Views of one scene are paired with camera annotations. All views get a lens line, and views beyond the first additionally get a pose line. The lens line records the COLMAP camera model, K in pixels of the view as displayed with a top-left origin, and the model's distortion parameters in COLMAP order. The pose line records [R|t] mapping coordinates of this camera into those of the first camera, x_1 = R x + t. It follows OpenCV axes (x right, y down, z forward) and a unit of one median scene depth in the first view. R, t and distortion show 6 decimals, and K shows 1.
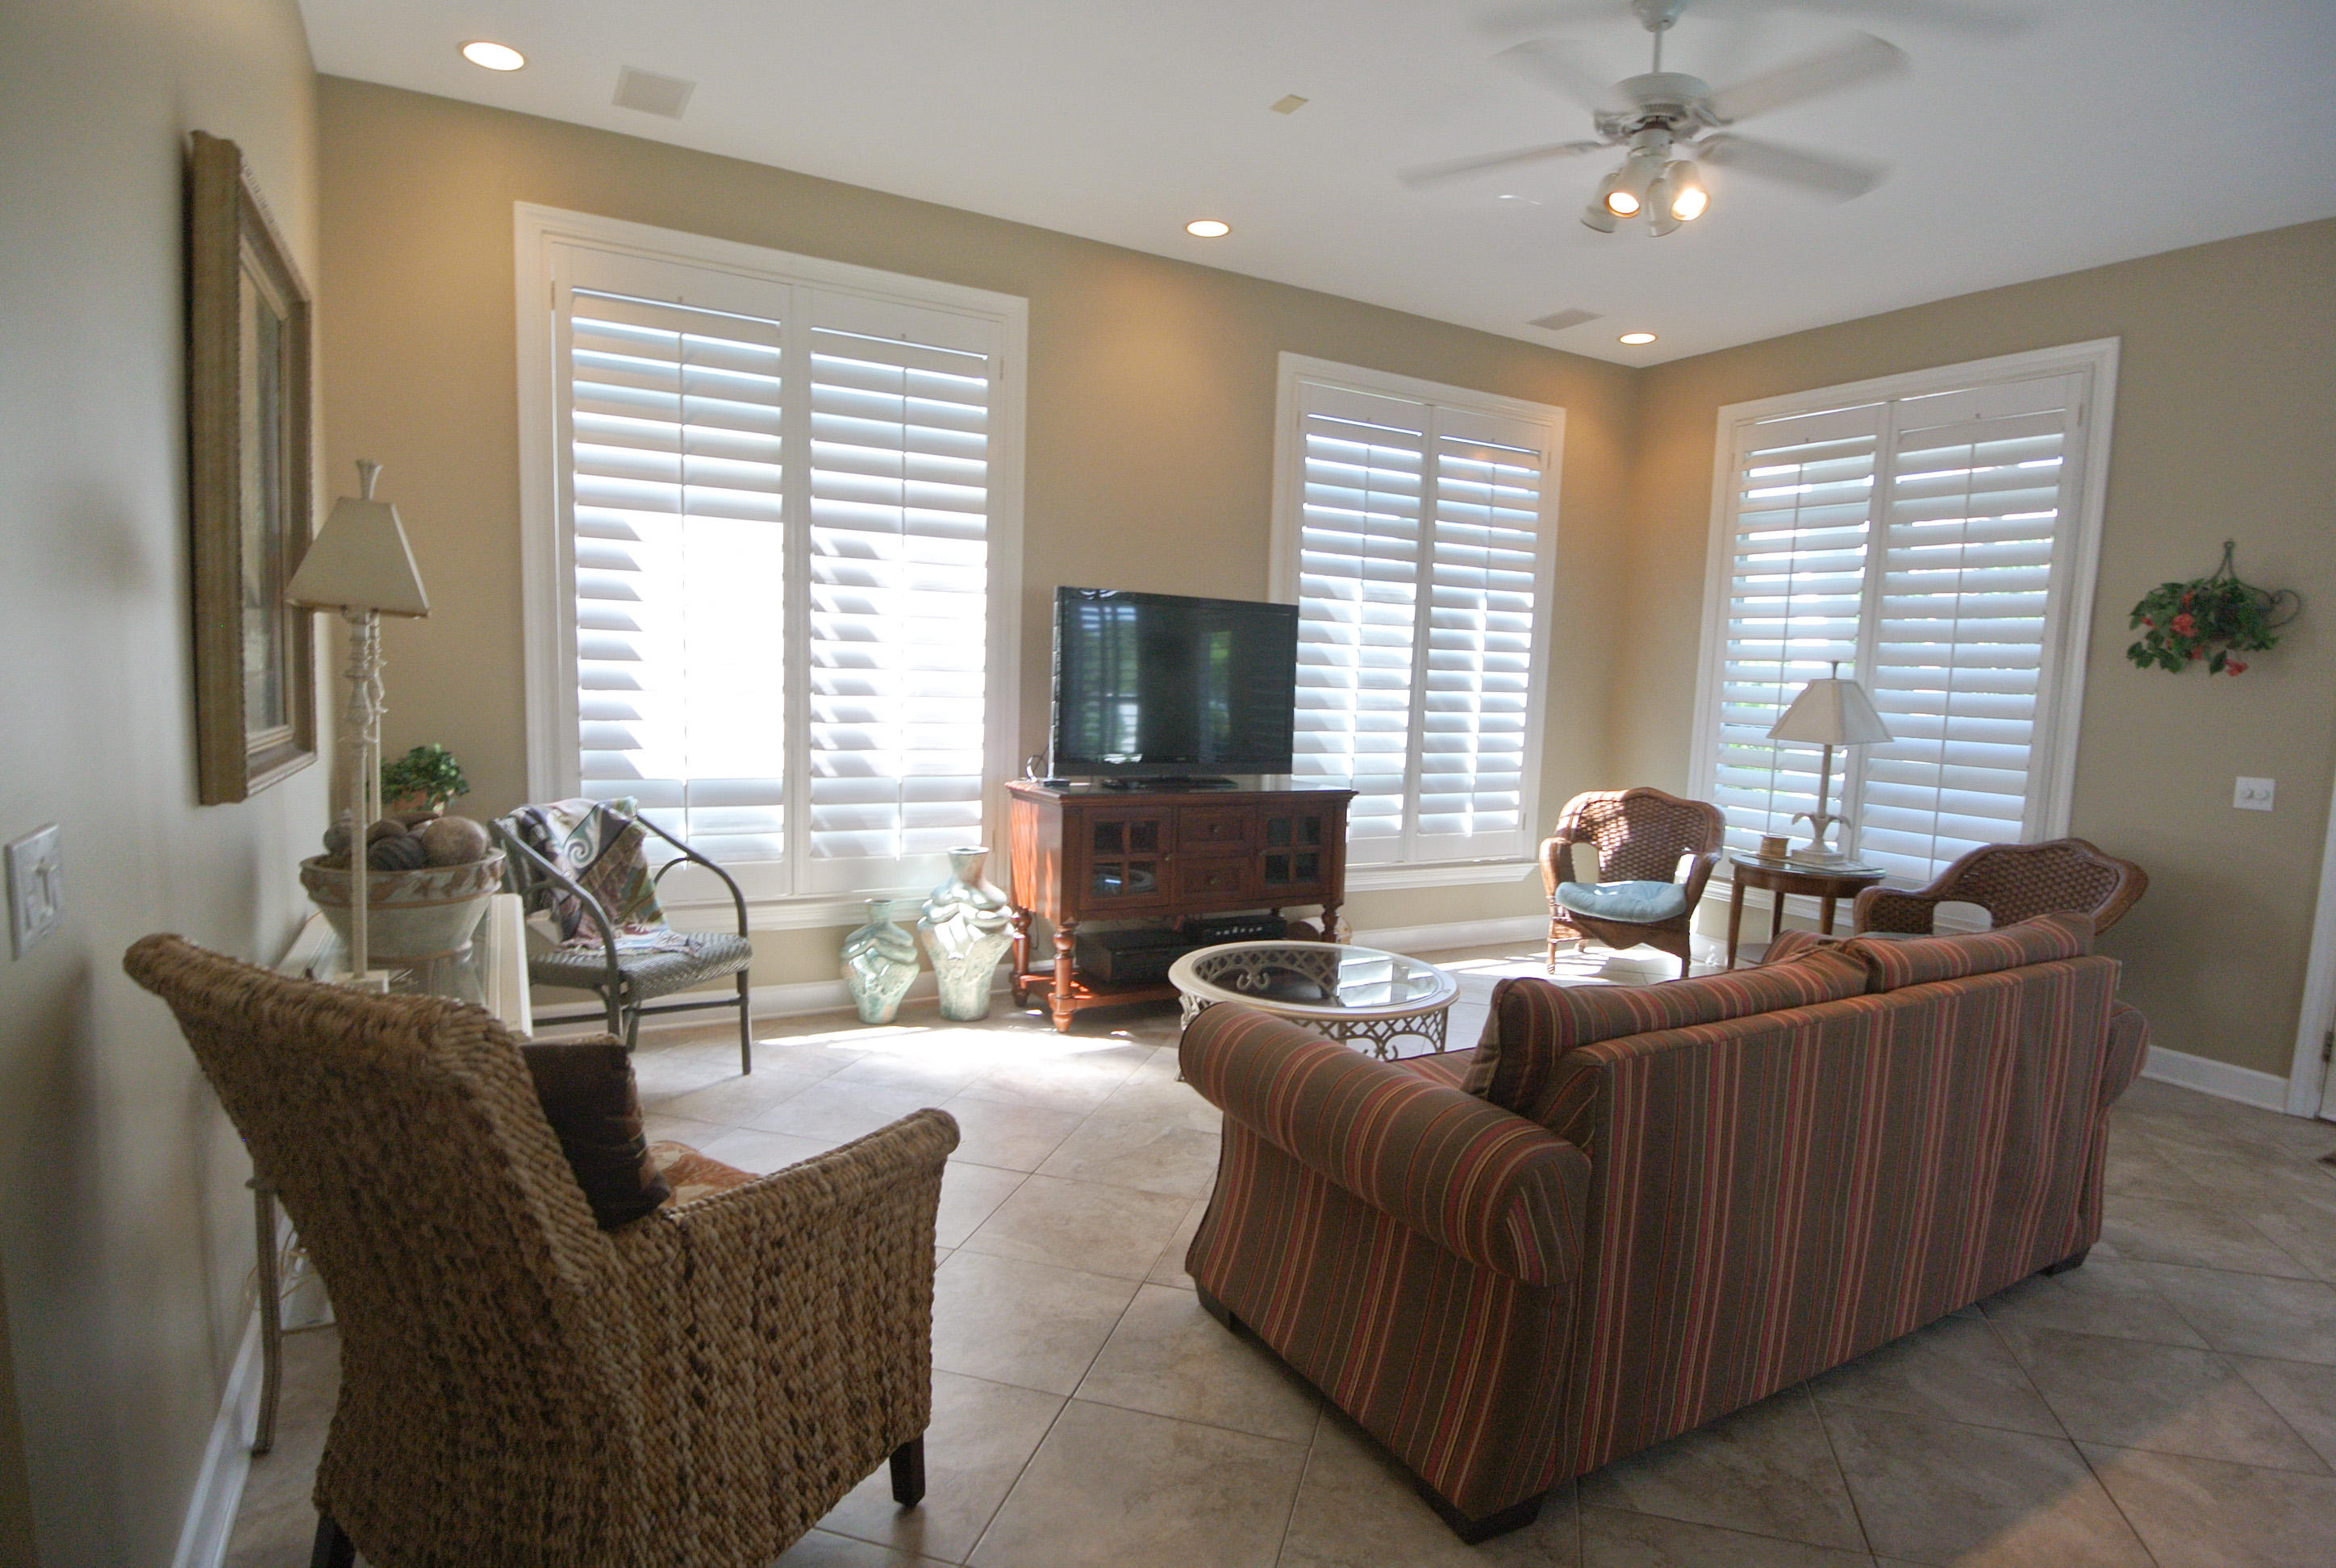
lens RADIAL K [[1207.9, 0, 1177.2], [0, 1207.9, 815.4], [0, 0, 1]] dist [-0.002178, -0.022605]
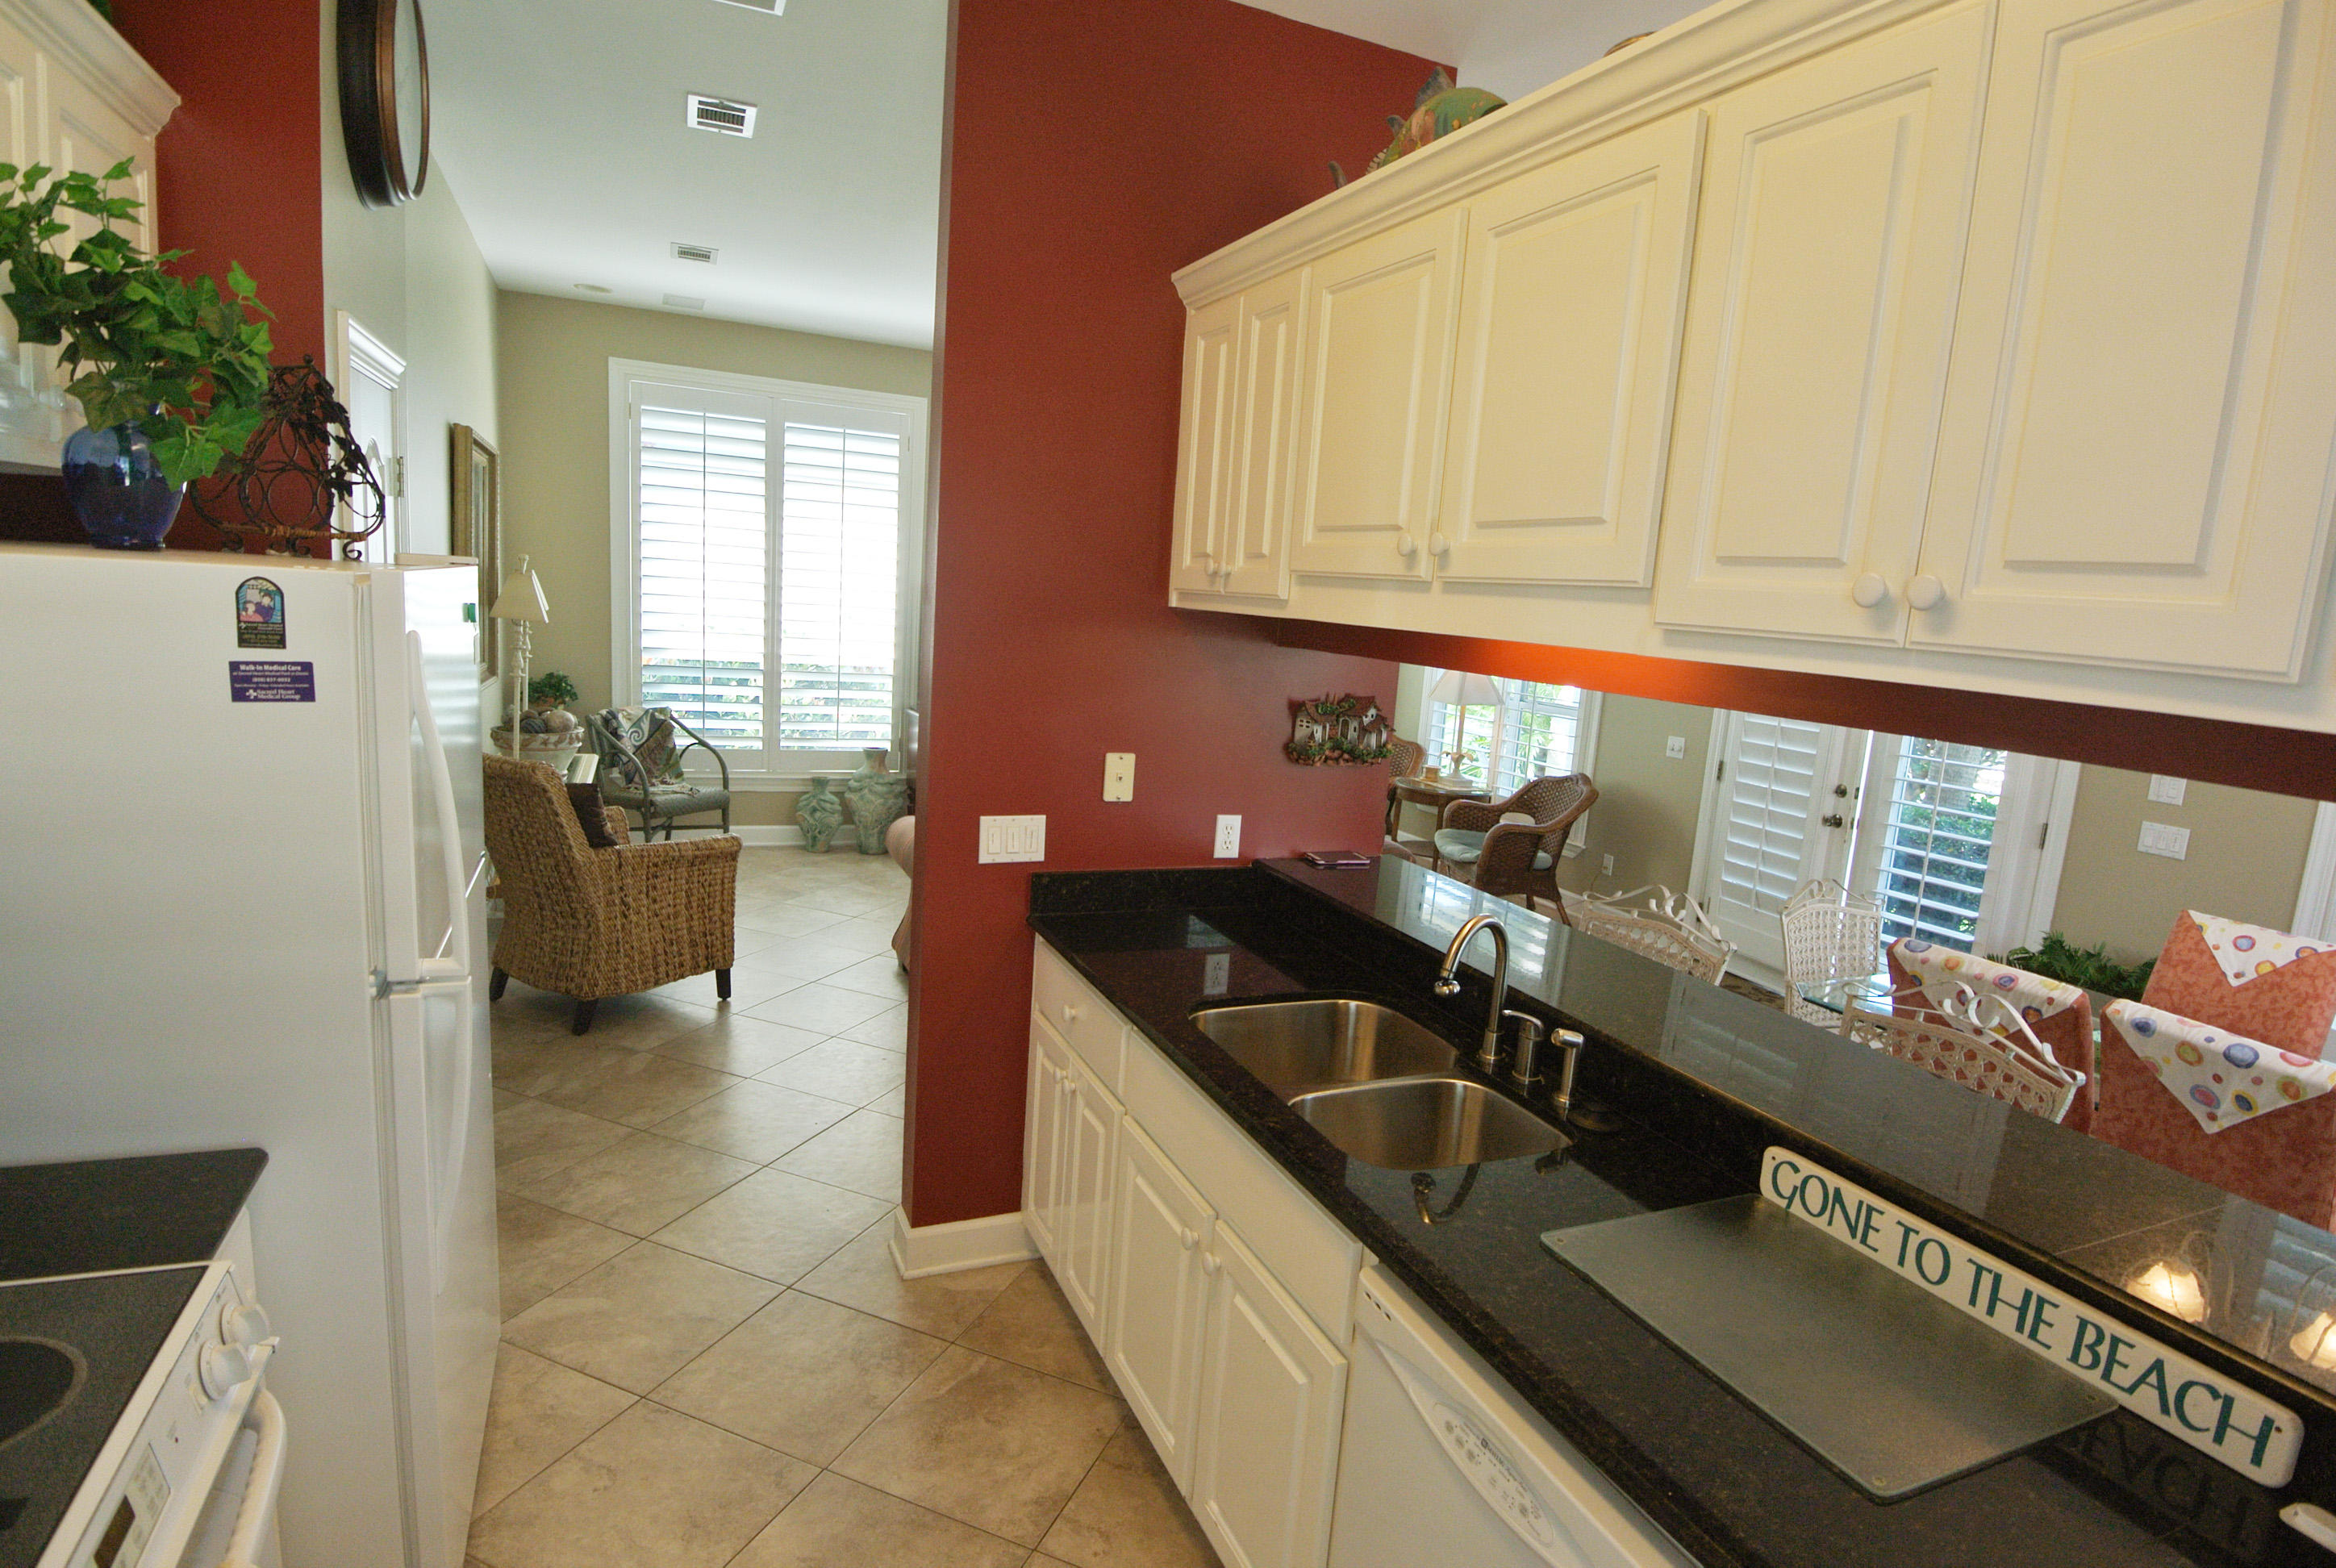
lens RADIAL K [[1216.8, 0, 1188.9], [0, 1216.8, 806.6], [0, 0, 1]] dist [0.004149, -0.032028]
pose [[0.994485, 0.049119, -0.092667, 0.692430], [-0.045036, 0.997942, 0.045657, 0.023014], [0.094719, -0.041231, 0.994650, -1.008109]]
